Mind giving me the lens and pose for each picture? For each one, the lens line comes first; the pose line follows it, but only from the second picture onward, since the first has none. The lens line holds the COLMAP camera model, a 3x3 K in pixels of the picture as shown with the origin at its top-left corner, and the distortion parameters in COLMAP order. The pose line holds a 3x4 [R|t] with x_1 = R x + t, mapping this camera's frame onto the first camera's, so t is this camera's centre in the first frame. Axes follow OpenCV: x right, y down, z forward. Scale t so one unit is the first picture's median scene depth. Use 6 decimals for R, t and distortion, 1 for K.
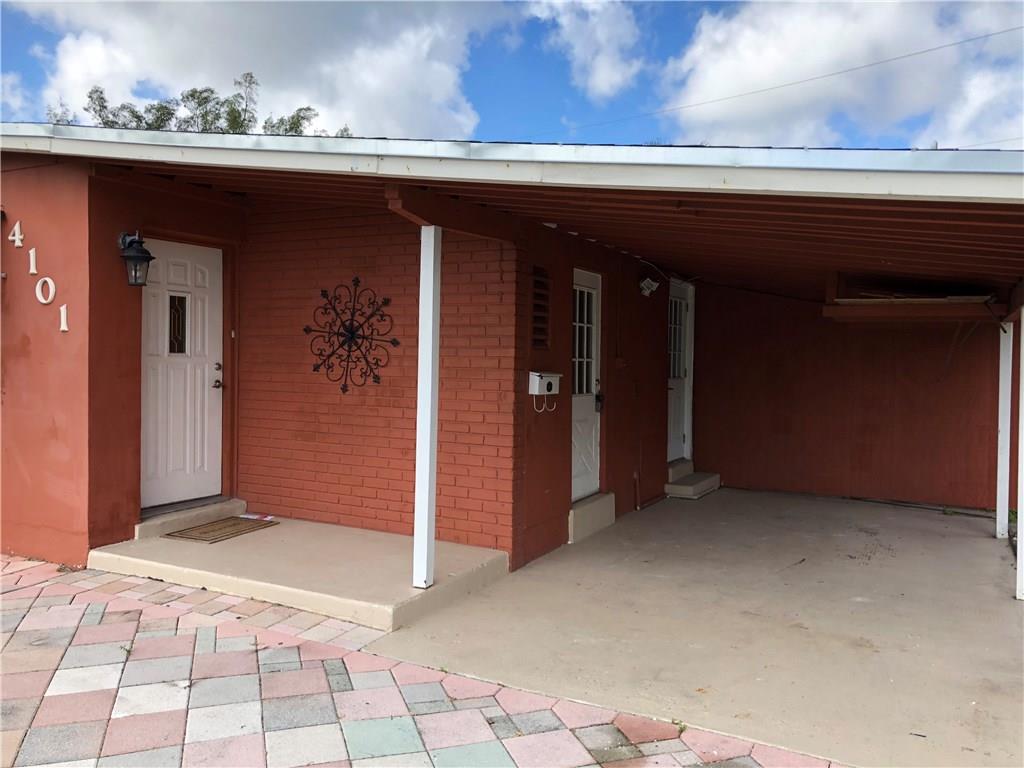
lens RADIAL K [[844.2, 0, 503.8], [0, 844.2, 380.8], [0, 0, 1]] dist [0.030010, -0.034877]
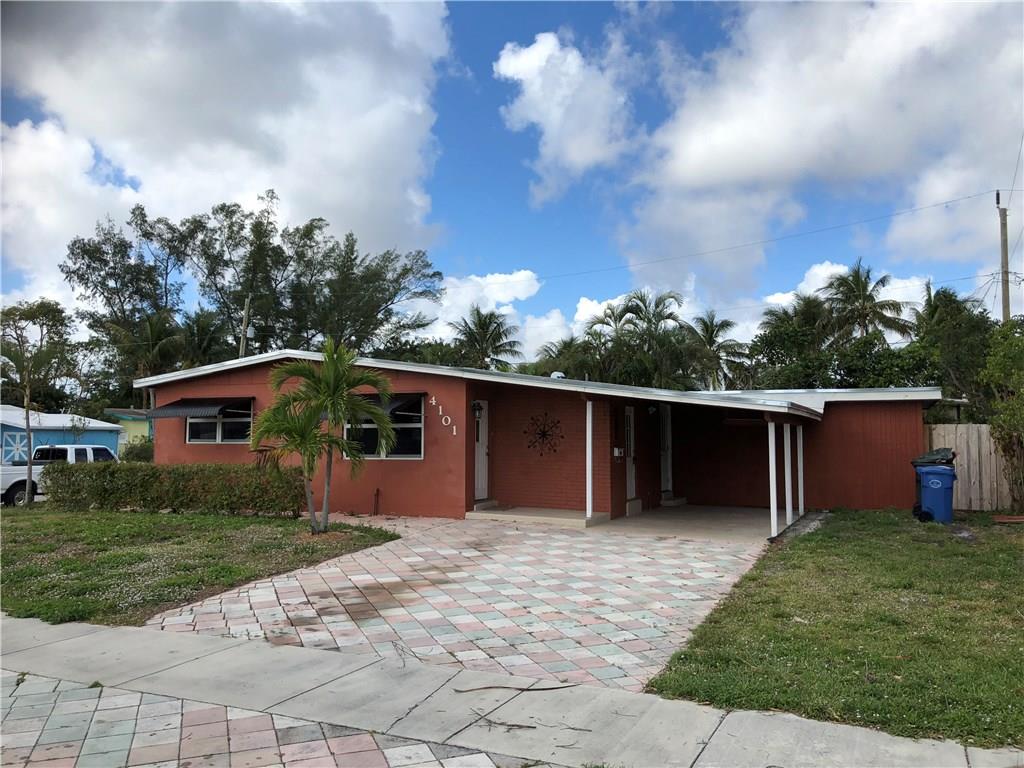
lens RADIAL K [[844.2, 0, 514.7], [0, 844.2, 387.6], [0, 0, 1]] dist [0.030010, -0.034877]
pose [[0.998836, -0.008471, 0.047494, -0.272286], [0.012486, 0.996313, -0.084880, 0.015422], [-0.046600, 0.085374, 0.995259, -1.114087]]
